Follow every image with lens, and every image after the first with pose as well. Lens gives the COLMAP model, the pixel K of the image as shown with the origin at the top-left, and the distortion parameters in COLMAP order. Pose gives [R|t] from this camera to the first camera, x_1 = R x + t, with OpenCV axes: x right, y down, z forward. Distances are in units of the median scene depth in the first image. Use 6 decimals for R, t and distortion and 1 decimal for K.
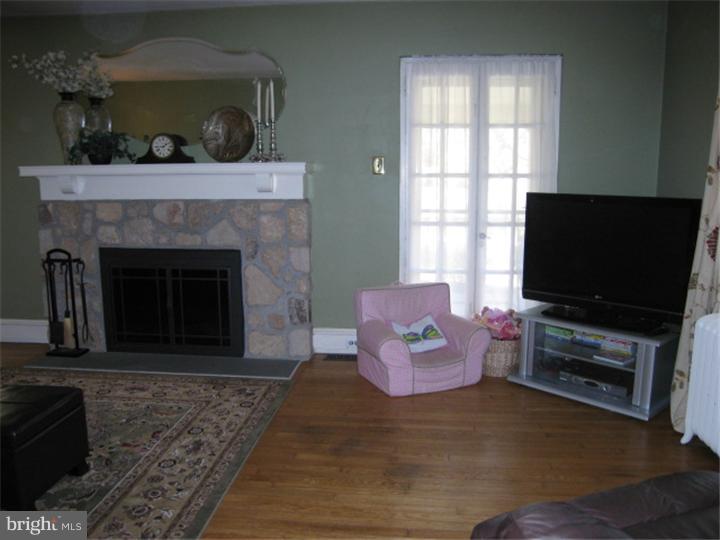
lens RADIAL K [[597.3, 0, 361.4], [0, 597.3, 272.5], [0, 0, 1]] dist [-0.115664, 0.072651]
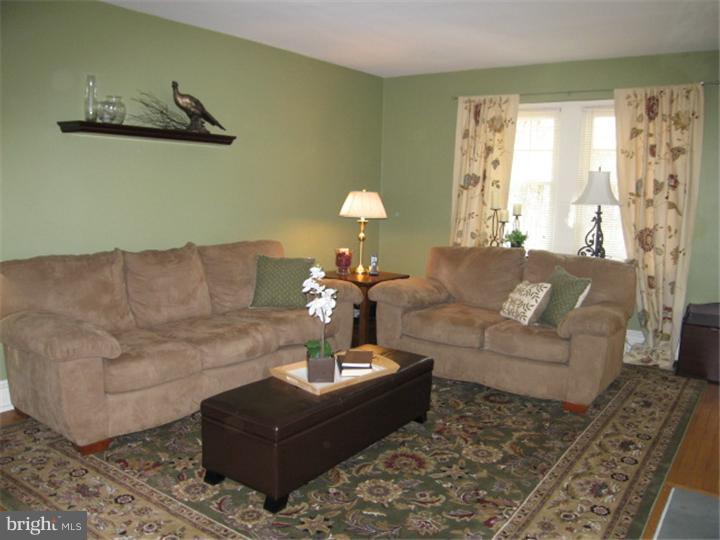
lens RADIAL K [[597.3, 0, 360.2], [0, 597.3, 269.3], [0, 0, 1]] dist [-0.115664, 0.072651]
pose [[-0.492925, 0.099952, -0.864311, 0.157907], [-0.168902, 0.963490, 0.207748, -0.186341], [0.853520, 0.248388, -0.458047, 1.137984]]
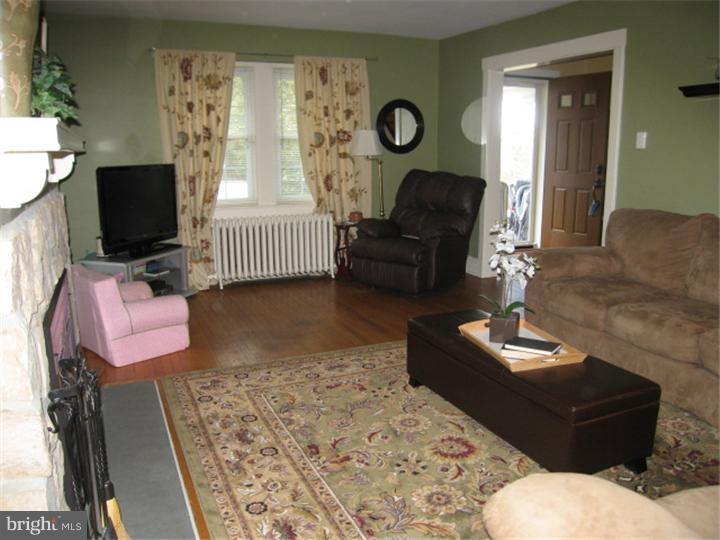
lens RADIAL K [[597.3, 0, 359.8], [0, 597.3, 270.3], [0, 0, 1]] dist [-0.115664, 0.072651]
pose [[-0.488998, -0.174222, 0.854709, -0.931010], [0.139575, 0.951598, 0.273826, -0.166032], [-0.861046, 0.253196, -0.441013, 1.004872]]
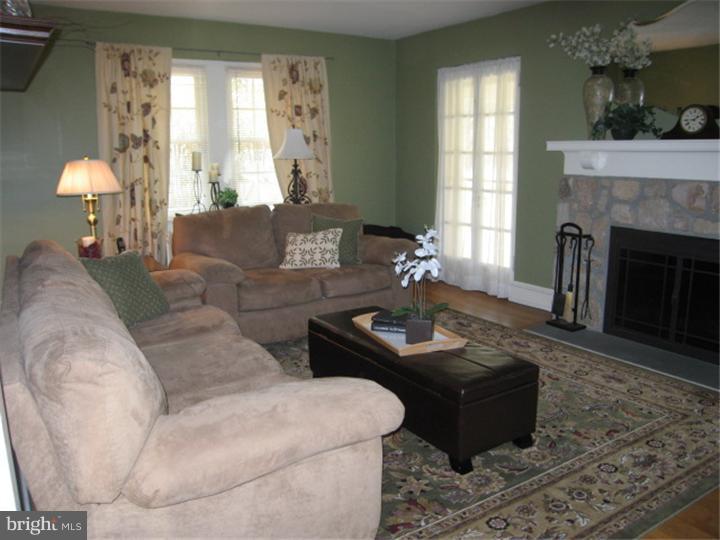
lens RADIAL K [[597.3, 0, 362.0], [0, 597.3, 272.0], [0, 0, 1]] dist [-0.115664, 0.072651]
pose [[0.622482, 0.150084, -0.768109, 0.054755], [-0.114478, 0.988345, 0.100344, -0.017942], [0.774216, 0.025469, 0.632408, 0.070042]]
